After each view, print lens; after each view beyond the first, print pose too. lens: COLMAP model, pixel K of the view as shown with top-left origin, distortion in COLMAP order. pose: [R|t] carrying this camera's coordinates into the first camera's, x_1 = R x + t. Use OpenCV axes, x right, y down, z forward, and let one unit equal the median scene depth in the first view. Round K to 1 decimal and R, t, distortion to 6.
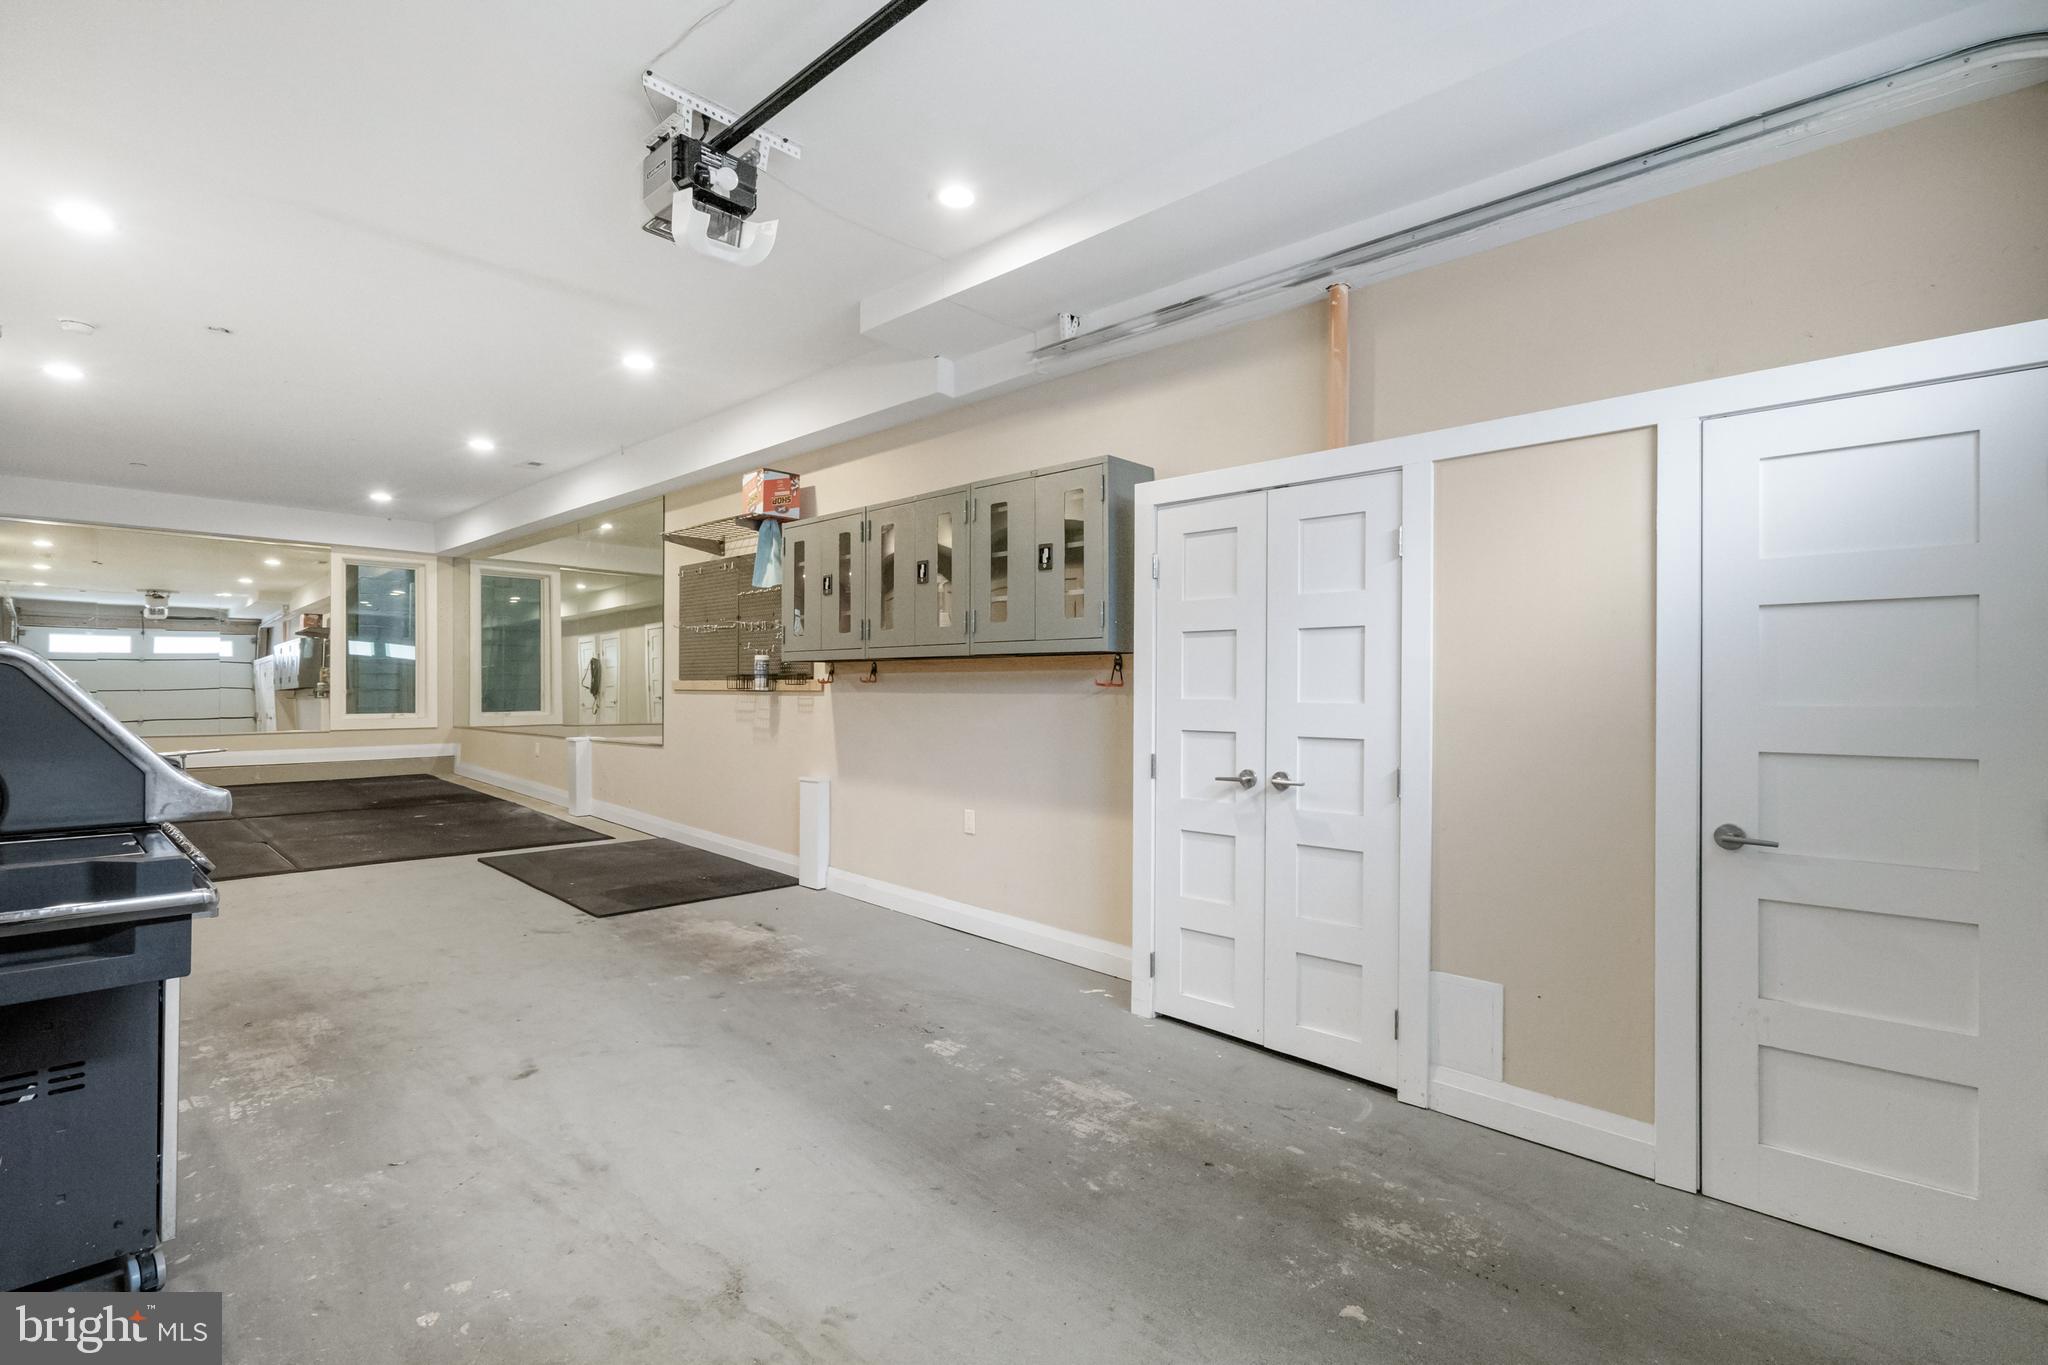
lens RADIAL K [[926.6, 0, 1024.0], [0, 926.6, 682.5], [0, 0, 1]] dist [0.001680, 0.001327]
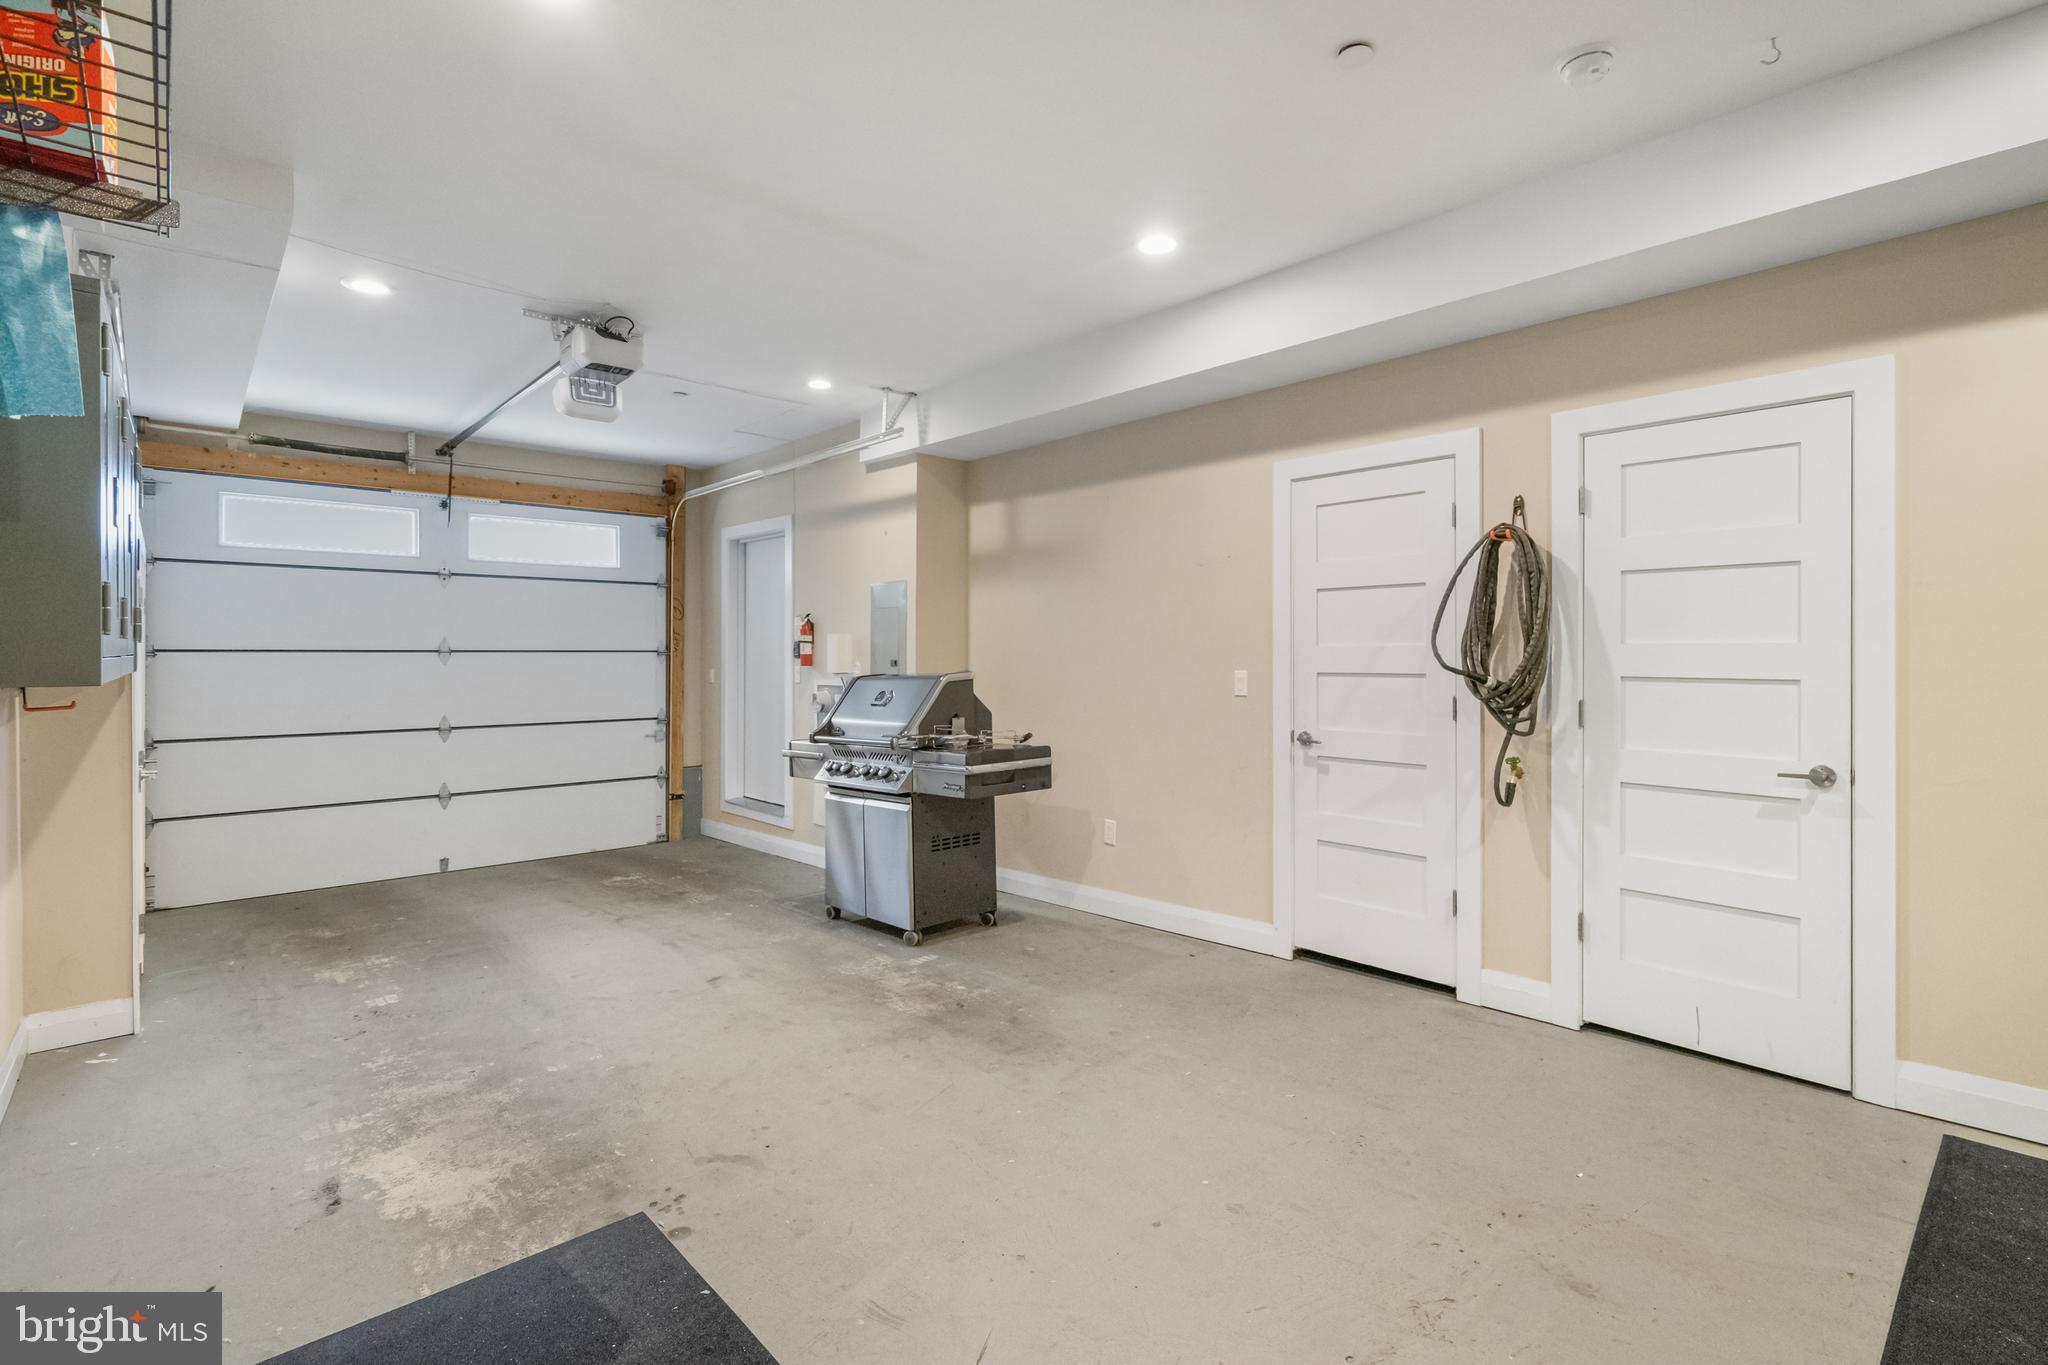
lens RADIAL K [[926.6, 0, 1024.0], [0, 926.6, 682.5], [0, 0, 1]] dist [0.001680, 0.001327]
pose [[-0.996255, -0.007636, 0.086130, -1.008935], [-0.005425, 0.999651, 0.025869, -0.053191], [-0.086298, 0.025305, -0.995948, 2.109812]]
